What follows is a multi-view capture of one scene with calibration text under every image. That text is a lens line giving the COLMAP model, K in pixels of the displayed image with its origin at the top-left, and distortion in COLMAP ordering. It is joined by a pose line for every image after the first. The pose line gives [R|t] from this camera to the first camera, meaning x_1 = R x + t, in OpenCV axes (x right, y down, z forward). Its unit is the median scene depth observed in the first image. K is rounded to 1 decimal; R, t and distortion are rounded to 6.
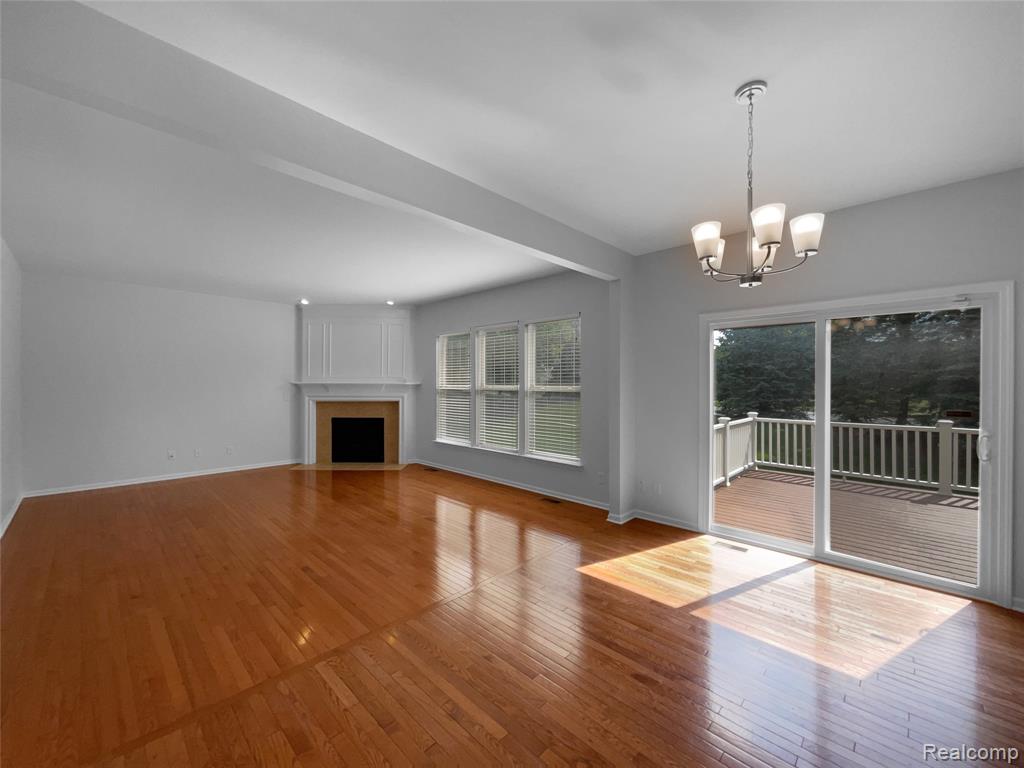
lens RADIAL K [[429.1, 0, 503.6], [0, 429.1, 385.3], [0, 0, 1]] dist [-0.001679, -0.000131]
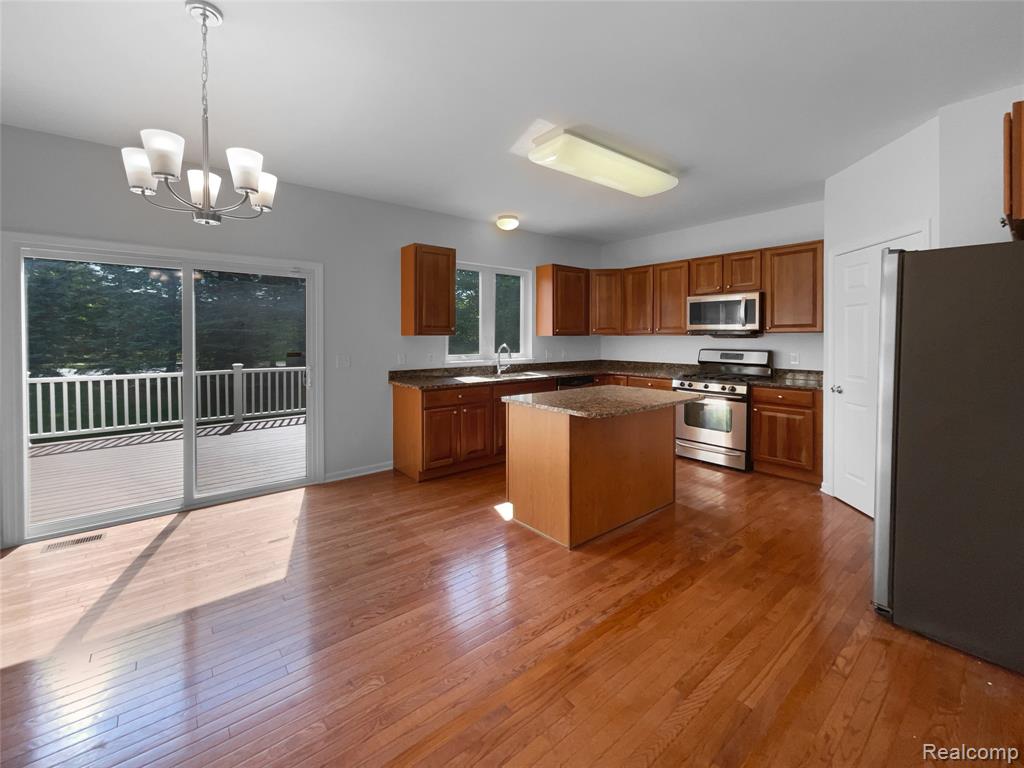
lens RADIAL K [[429.1, 0, 504.2], [0, 429.1, 378.9], [0, 0, 1]] dist [-0.001679, -0.000131]
pose [[0.071299, -0.100954, 0.992333, -0.164994], [-0.000408, 0.994862, 0.101241, -0.000365], [-0.997455, -0.007624, 0.070892, 0.170333]]
